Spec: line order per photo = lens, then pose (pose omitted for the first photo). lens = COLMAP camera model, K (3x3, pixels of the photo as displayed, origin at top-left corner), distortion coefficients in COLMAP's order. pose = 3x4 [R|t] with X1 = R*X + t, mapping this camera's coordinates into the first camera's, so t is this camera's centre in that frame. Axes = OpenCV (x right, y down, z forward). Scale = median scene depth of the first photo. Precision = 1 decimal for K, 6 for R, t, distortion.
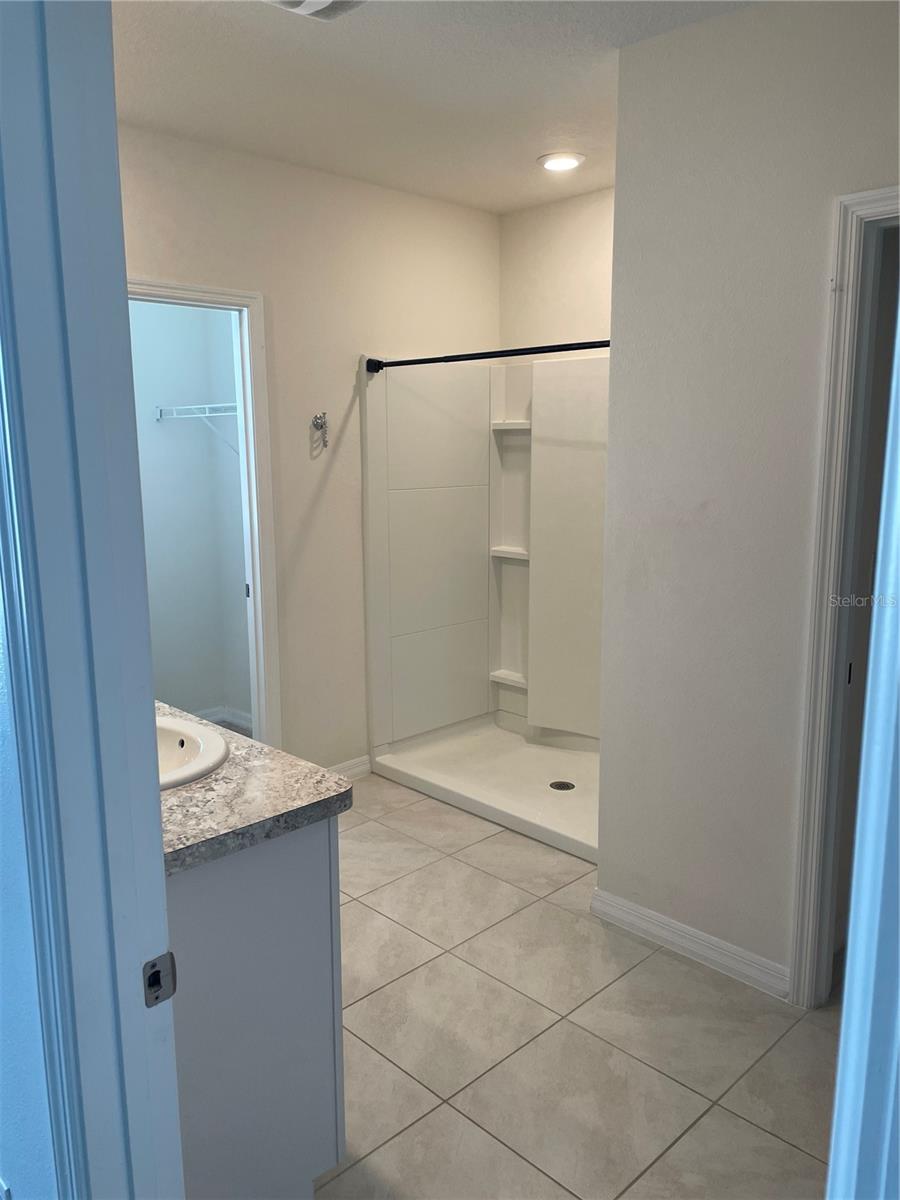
lens RADIAL K [[903.8, 0, 435.1], [0, 903.8, 598.0], [0, 0, 1]] dist [0.083751, -0.105216]
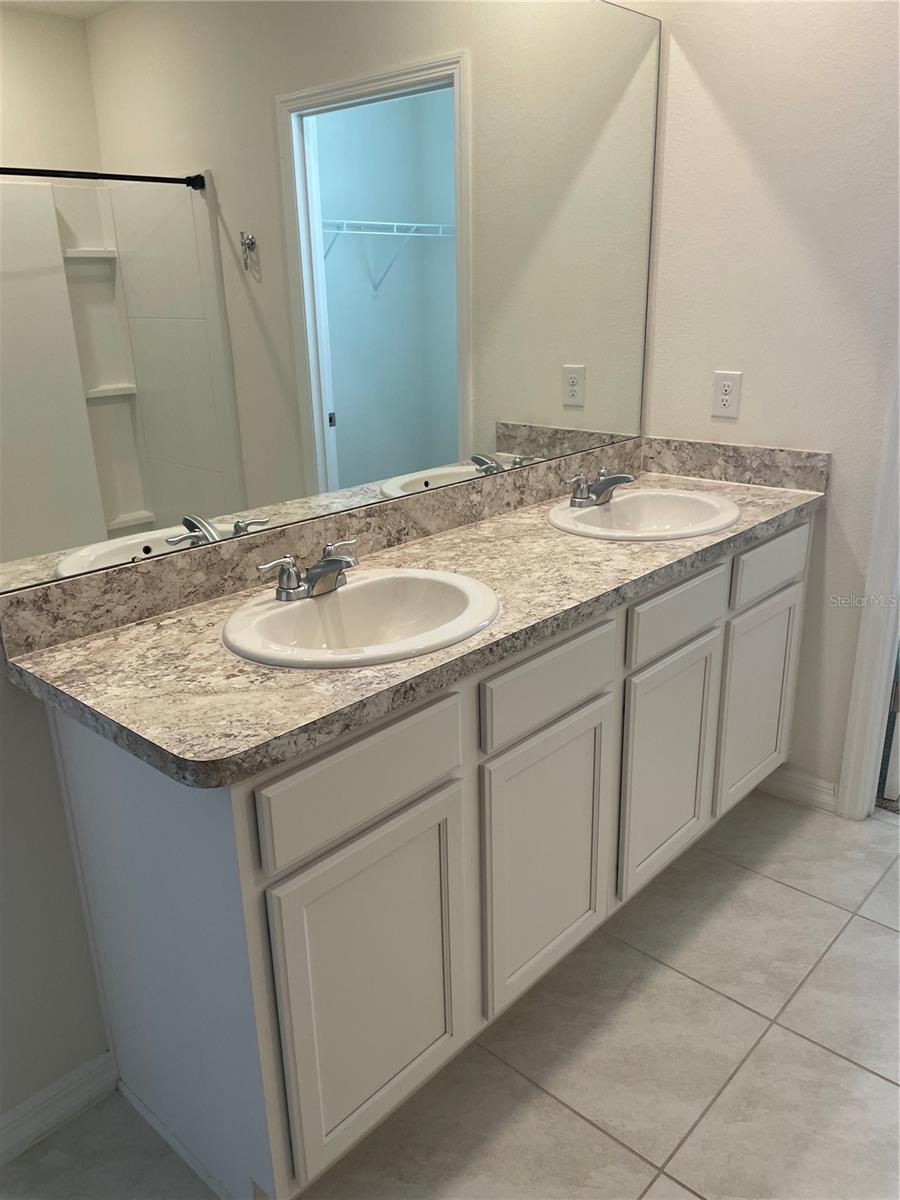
lens RADIAL K [[903.8, 0, 447.7], [0, 903.8, 607.9], [0, 0, 1]] dist [0.083751, -0.105216]
pose [[0.063216, 0.338599, -0.938805, 0.241225], [-0.145241, 0.933793, 0.327011, -0.066575], [0.987375, 0.115681, 0.108209, 0.524537]]
